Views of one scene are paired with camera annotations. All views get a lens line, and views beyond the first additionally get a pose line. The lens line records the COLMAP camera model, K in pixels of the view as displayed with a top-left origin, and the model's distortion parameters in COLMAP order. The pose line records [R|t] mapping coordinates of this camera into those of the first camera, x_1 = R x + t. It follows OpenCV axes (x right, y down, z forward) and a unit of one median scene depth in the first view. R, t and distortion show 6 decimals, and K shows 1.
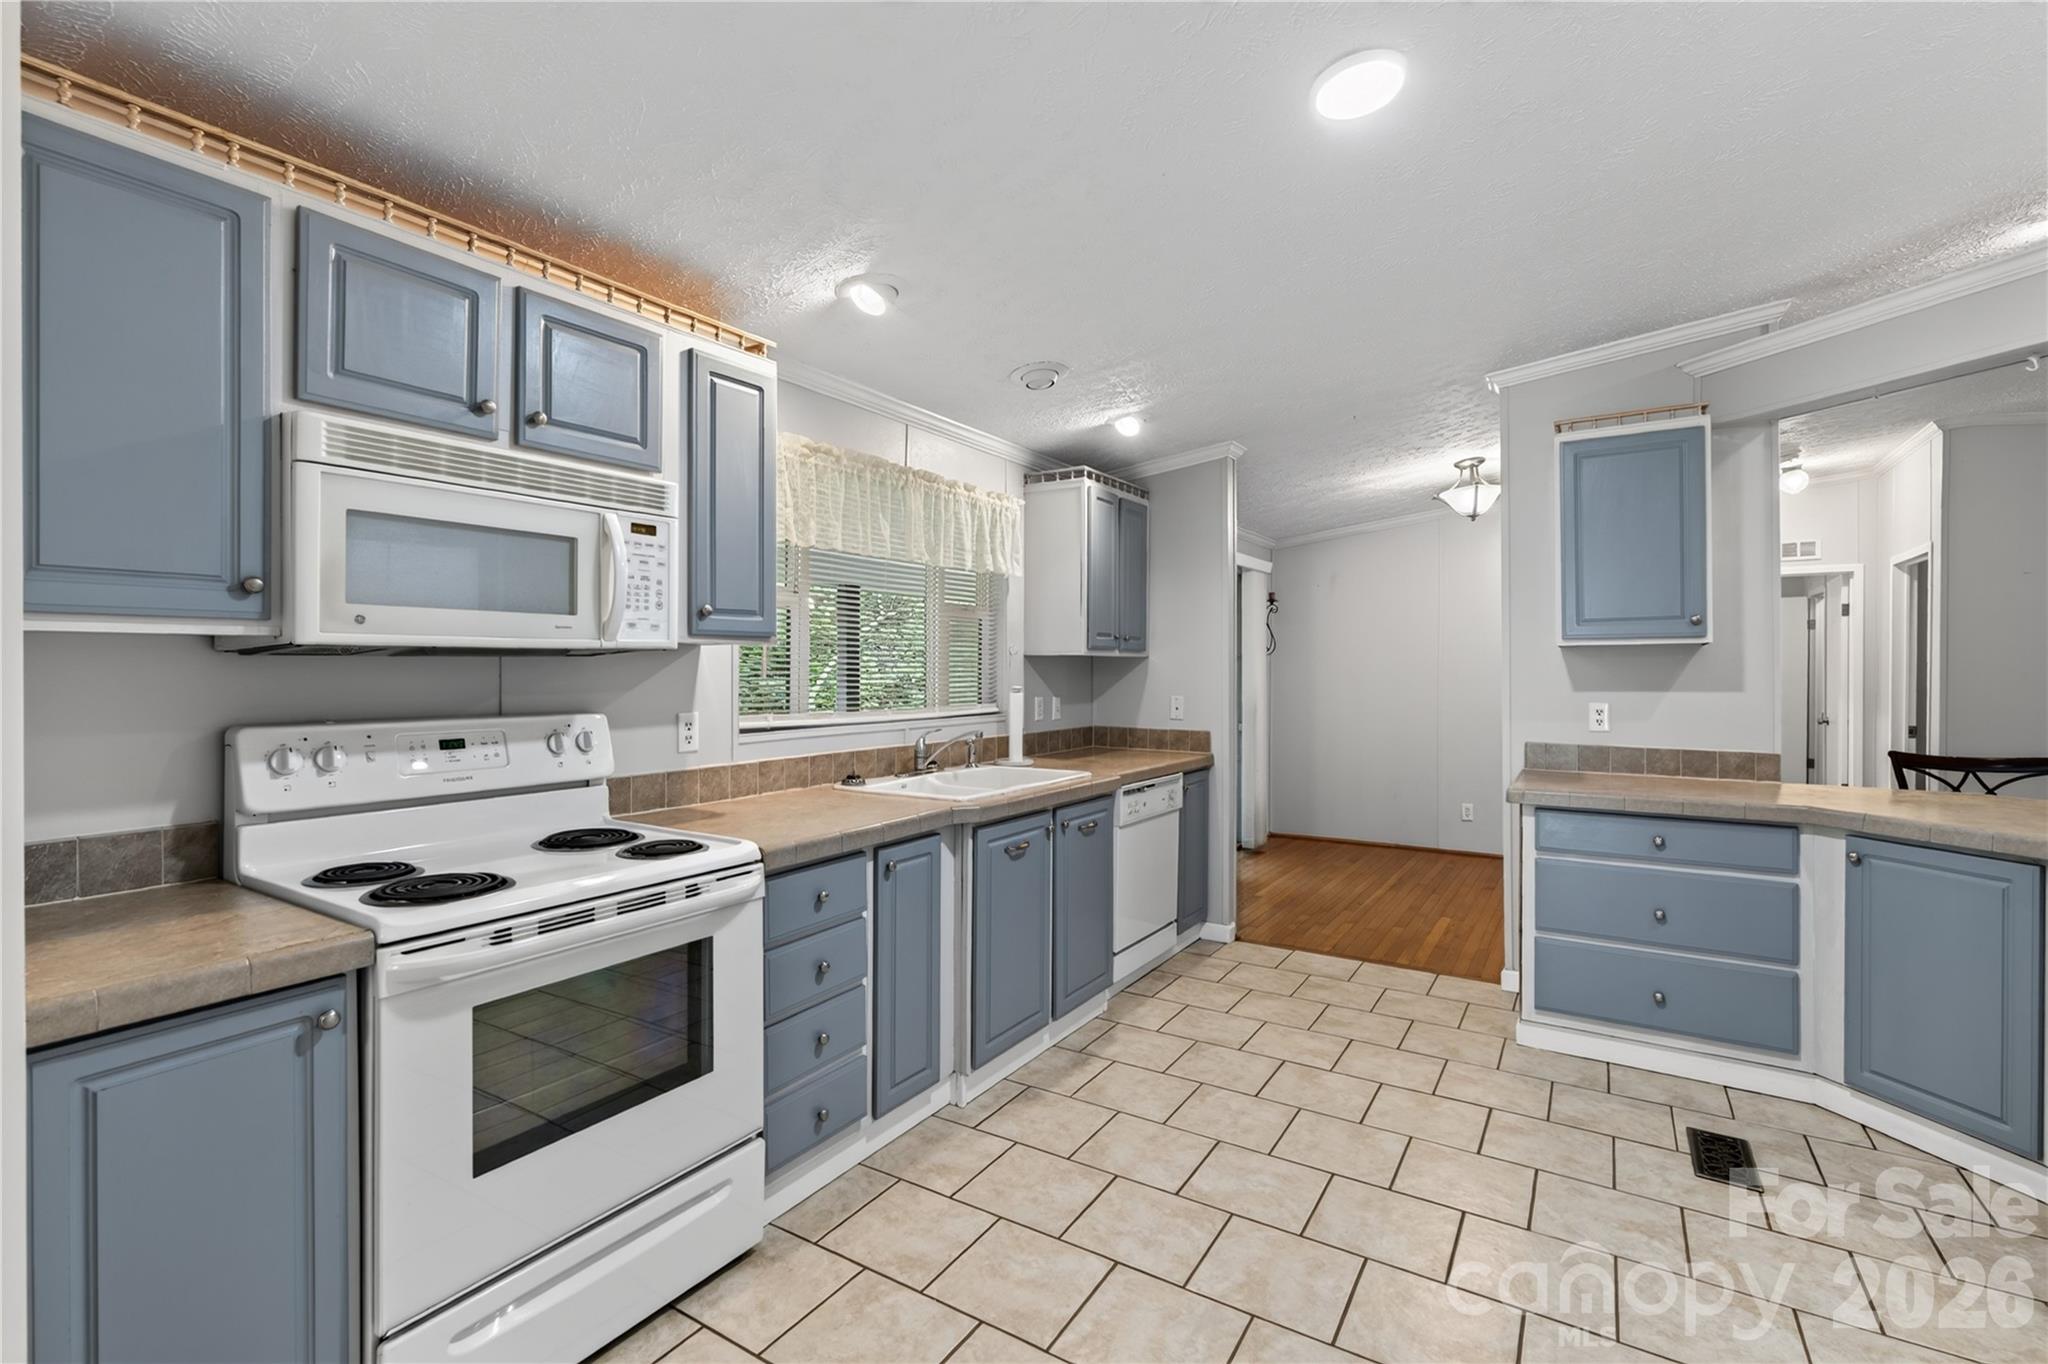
lens RADIAL K [[914.6, 0, 1024.6], [0, 914.6, 669.7], [0, 0, 1]] dist [0.000547, 0.000477]
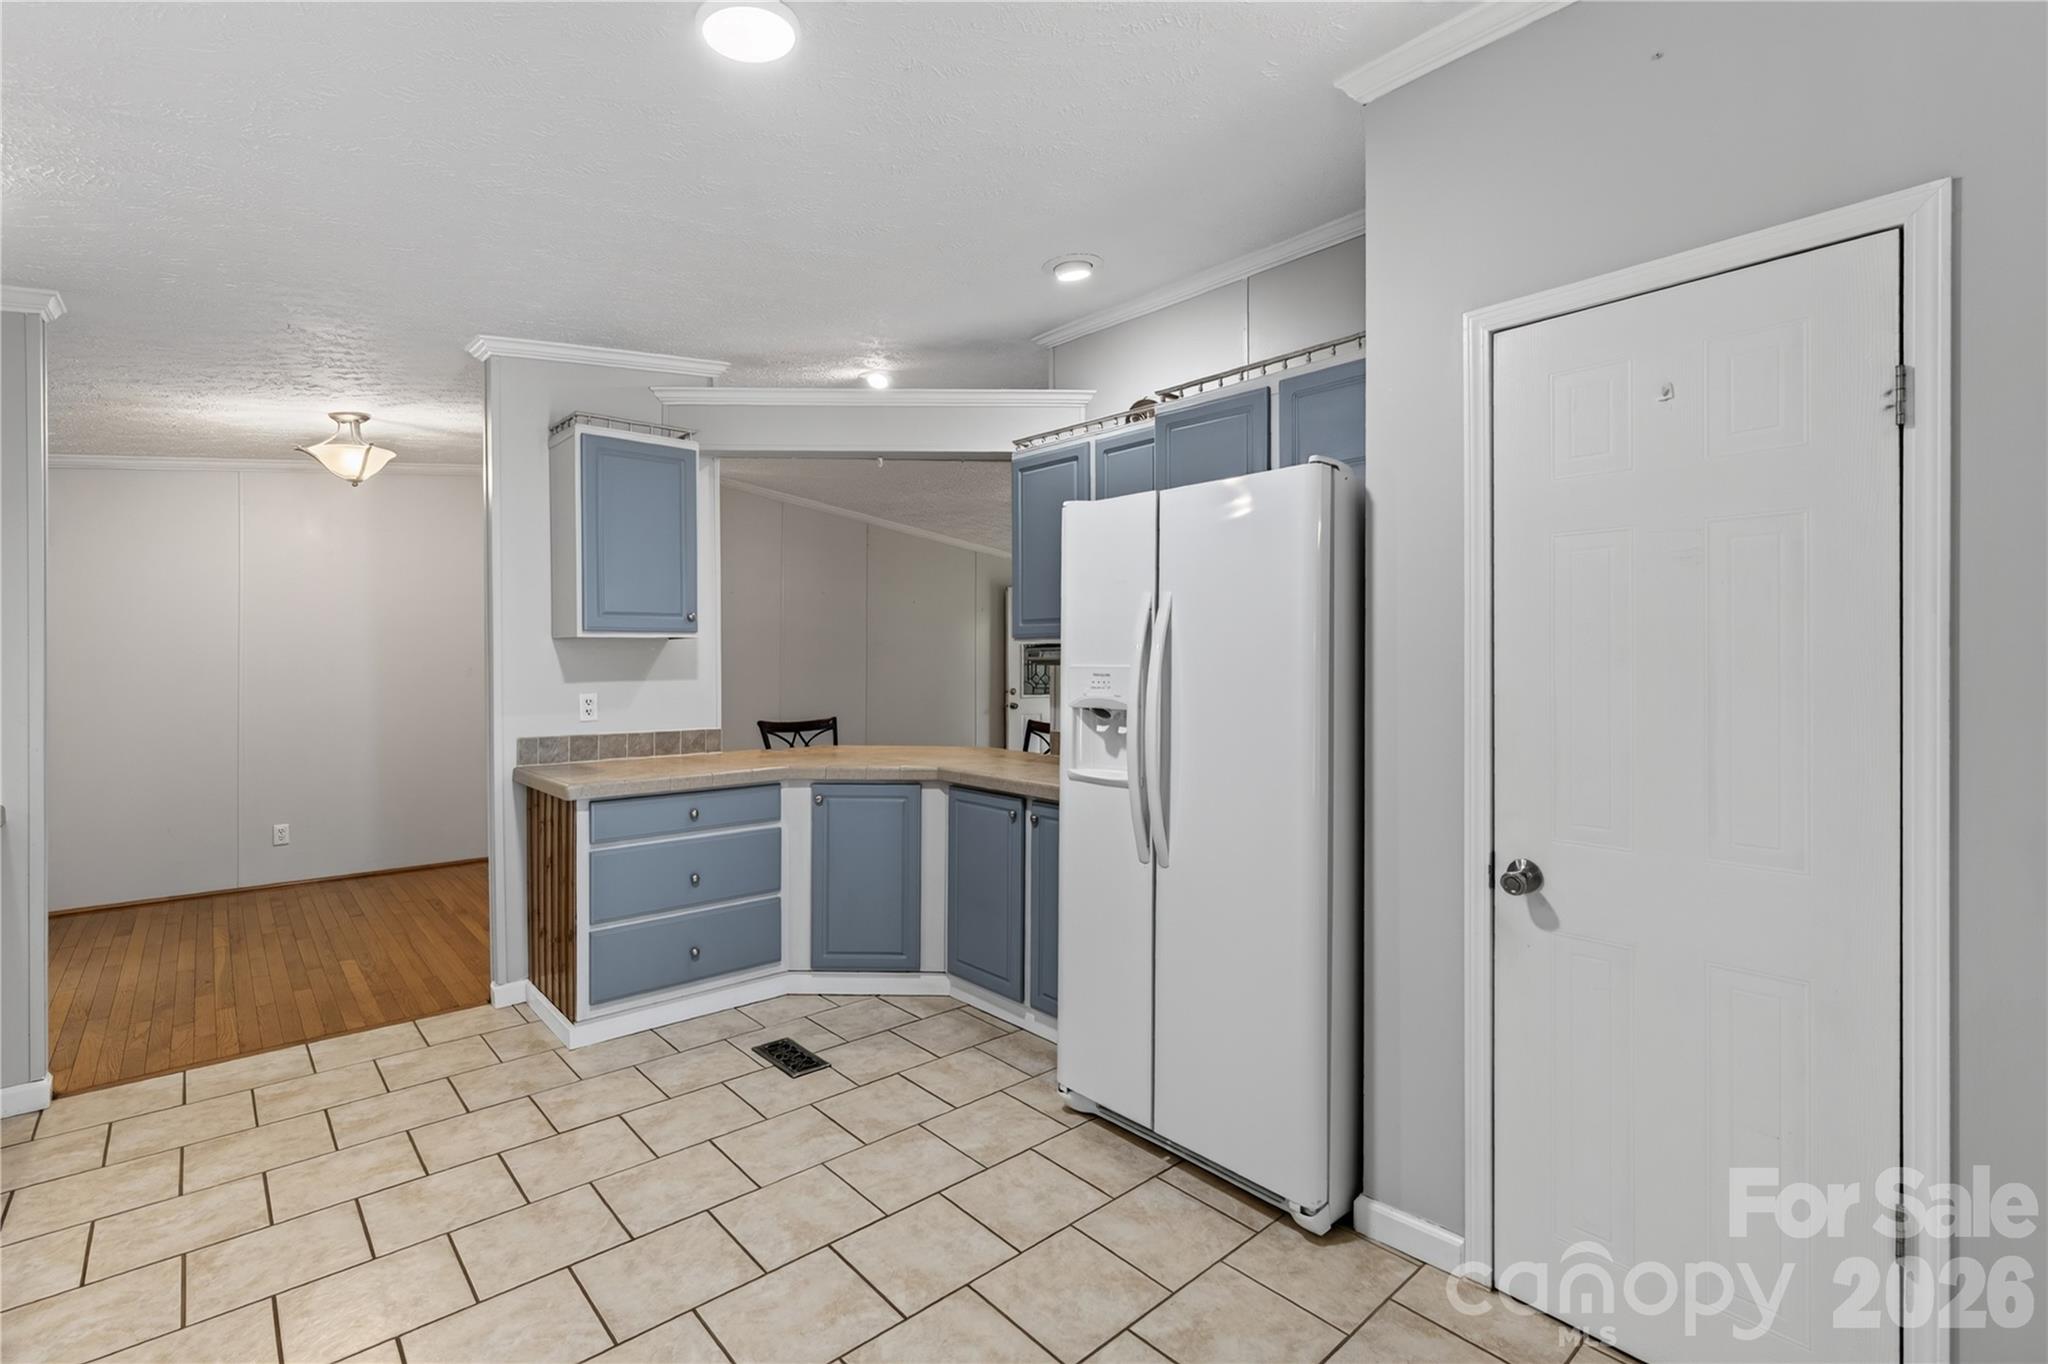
lens RADIAL K [[919.9, 0, 1021.0], [0, 919.9, 661.1], [0, 0, 1]] dist [0.000309, 0.000317]
pose [[0.274451, -0.000604, 0.961601, -0.285952], [0.002057, 0.999998, 0.000041, 0.001418], [-0.961599, 0.001967, 0.274451, 0.302659]]
